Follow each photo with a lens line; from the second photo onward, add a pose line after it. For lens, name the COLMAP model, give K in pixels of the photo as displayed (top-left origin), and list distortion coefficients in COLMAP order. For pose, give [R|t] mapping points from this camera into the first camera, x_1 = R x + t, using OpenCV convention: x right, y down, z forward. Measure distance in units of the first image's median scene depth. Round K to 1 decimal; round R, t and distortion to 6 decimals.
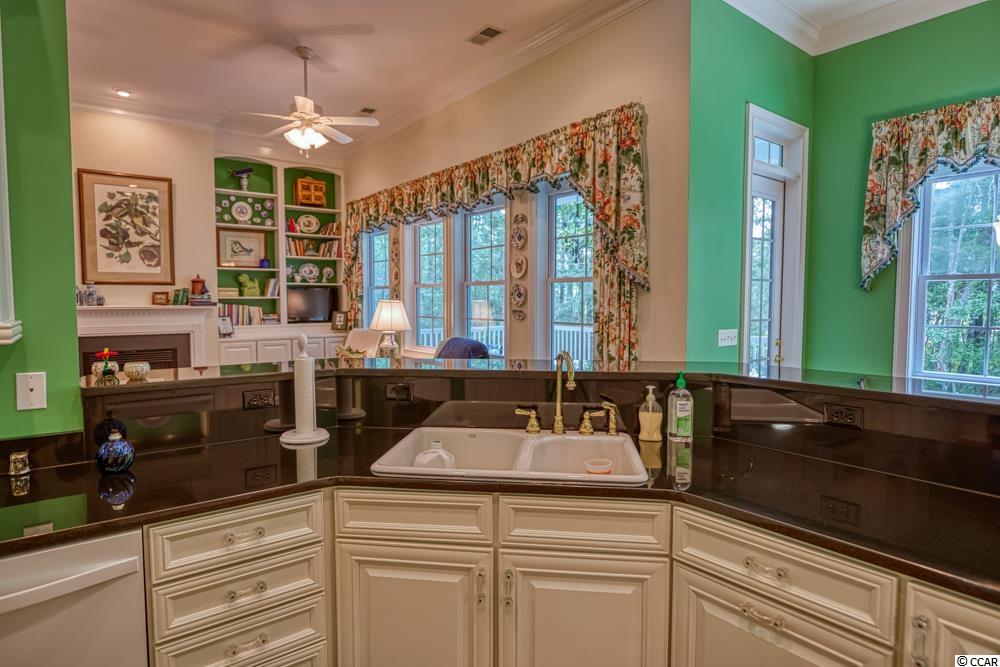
lens RADIAL K [[563.9, 0, 506.9], [0, 563.9, 330.4], [0, 0, 1]] dist [-0.003015, -0.000166]
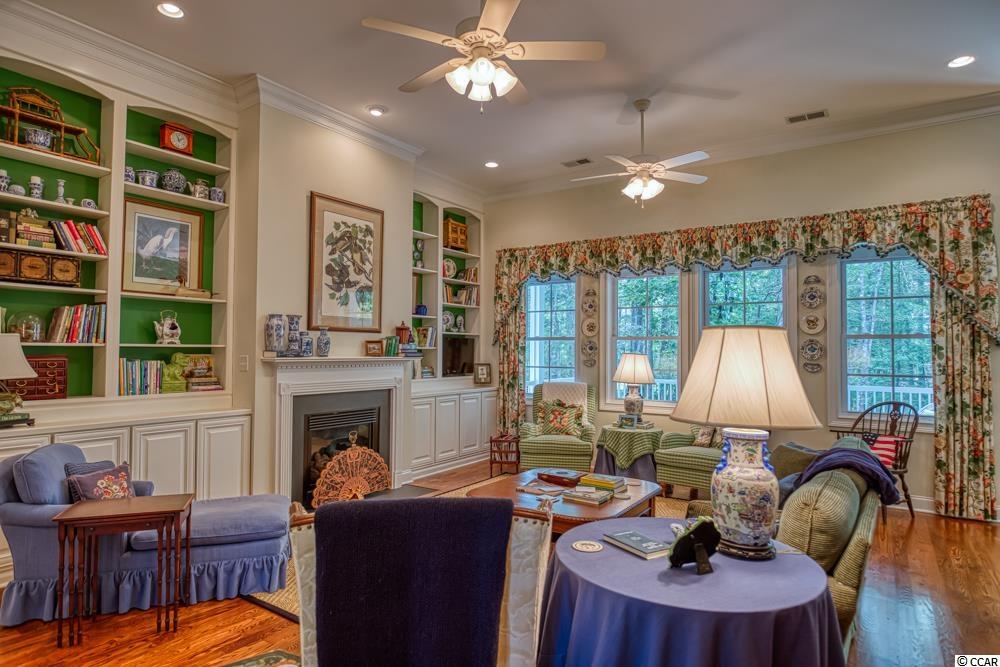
lens RADIAL K [[563.9, 0, 506.4], [0, 563.9, 332.2], [0, 0, 1]] dist [-0.003015, -0.000166]
pose [[0.945103, 0.018278, 0.326262, -0.735141], [0.009483, 0.996480, -0.083294, -0.008938], [-0.326635, 0.081816, 0.941603, 0.138395]]
